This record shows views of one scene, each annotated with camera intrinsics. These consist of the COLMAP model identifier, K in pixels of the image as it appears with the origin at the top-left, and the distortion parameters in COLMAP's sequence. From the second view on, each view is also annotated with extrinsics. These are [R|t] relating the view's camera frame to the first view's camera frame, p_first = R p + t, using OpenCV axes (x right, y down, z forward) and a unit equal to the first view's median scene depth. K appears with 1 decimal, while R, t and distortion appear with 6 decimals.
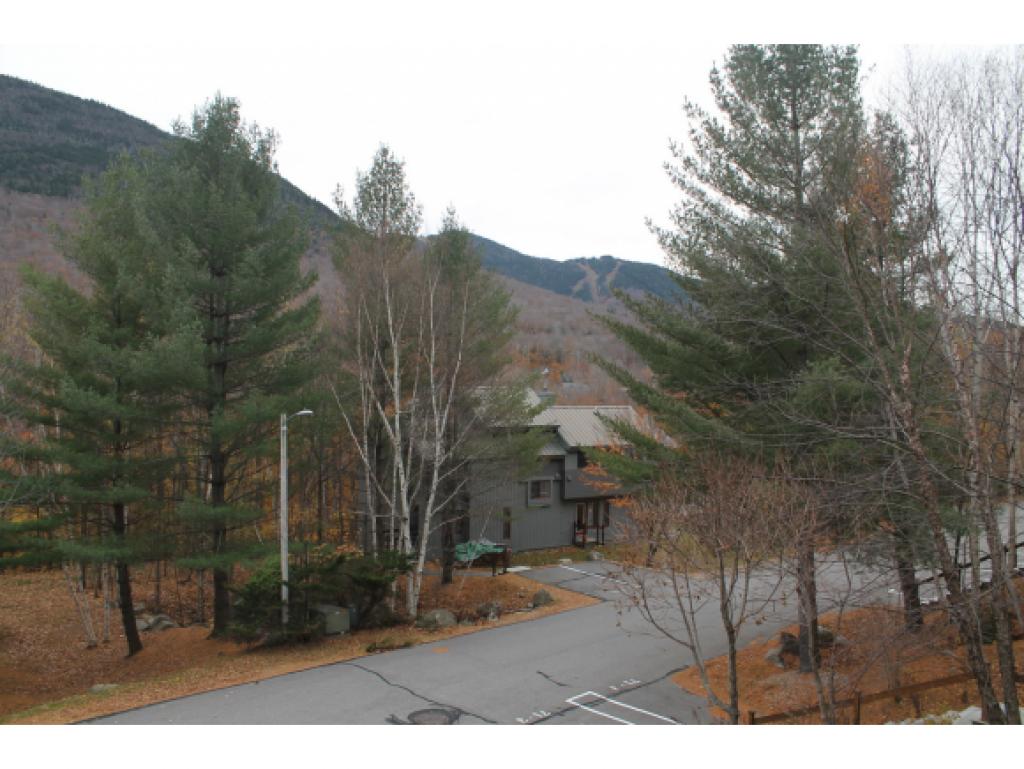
lens RADIAL K [[871.3, 0, 512.8], [0, 871.3, 386.8], [0, 0, 1]] dist [-0.156597, 0.134444]
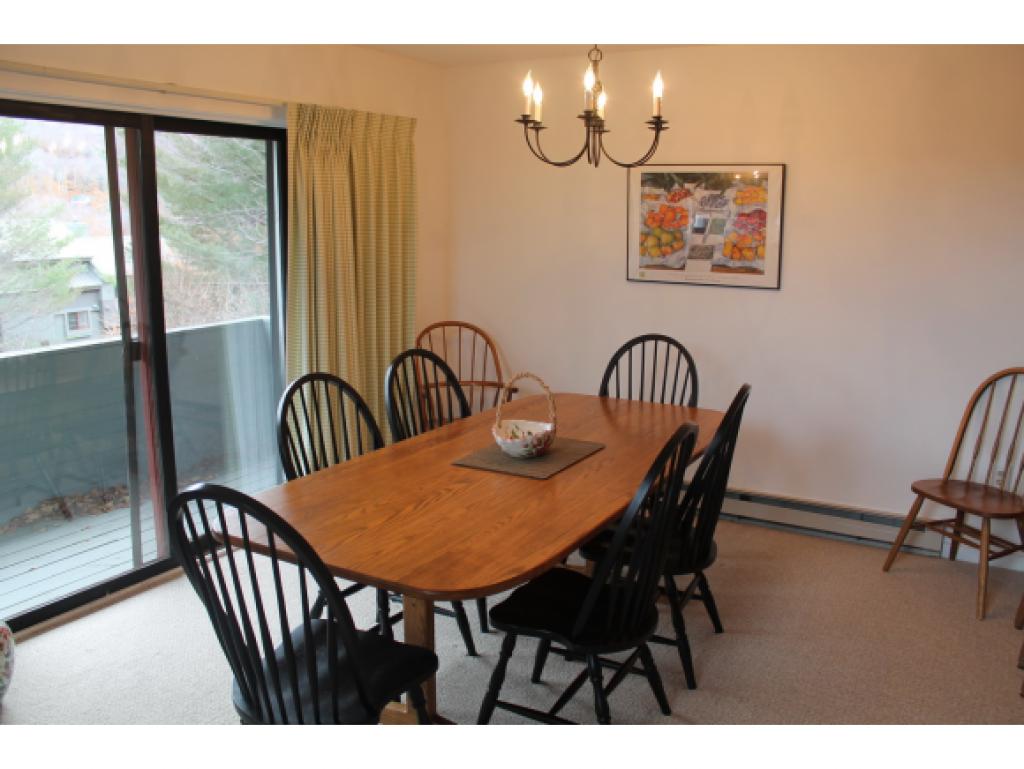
lens RADIAL K [[871.3, 0, 516.6], [0, 871.3, 379.7], [0, 0, 1]] dist [-0.156597, 0.134444]
pose [[0.878479, -0.099844, 0.467233, 0.019169], [0.008037, 0.980871, 0.194494, -0.002304], [-0.477714, -0.167104, 0.862477, -0.139264]]
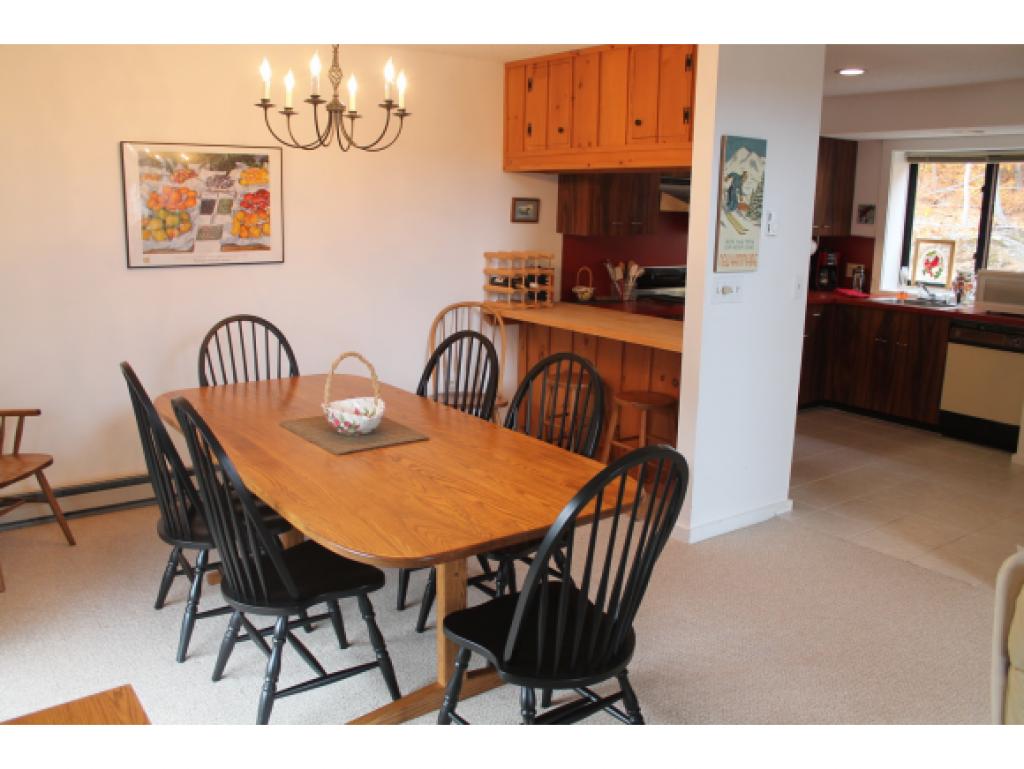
lens RADIAL K [[871.3, 0, 511.5], [0, 871.3, 375.8], [0, 0, 1]] dist [-0.156597, 0.134444]
pose [[-0.081955, -0.213034, 0.973601, -0.021077], [-0.015032, 0.977041, 0.212521, -0.002583], [-0.996523, 0.002782, -0.083276, -0.081858]]
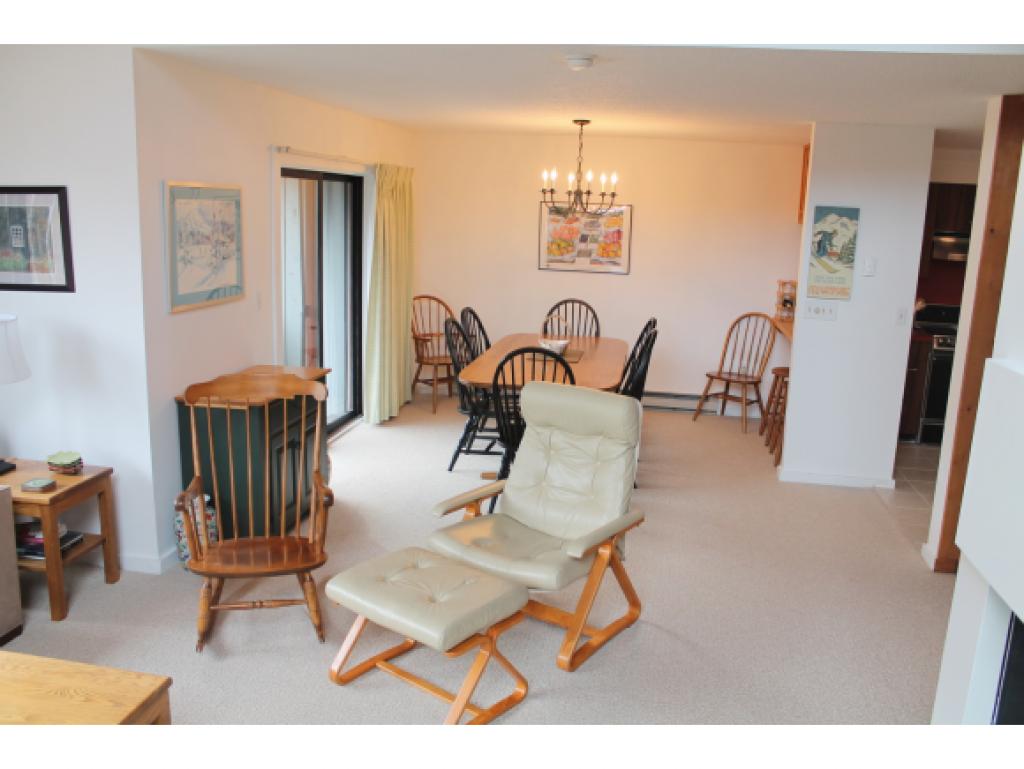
lens RADIAL K [[871.3, 0, 520.1], [0, 871.3, 381.8], [0, 0, 1]] dist [-0.156597, 0.134444]
pose [[0.650527, -0.142964, 0.745906, -0.066448], [-0.022384, 0.978088, 0.206986, -0.008454], [-0.759153, -0.151347, 0.633072, -0.169741]]
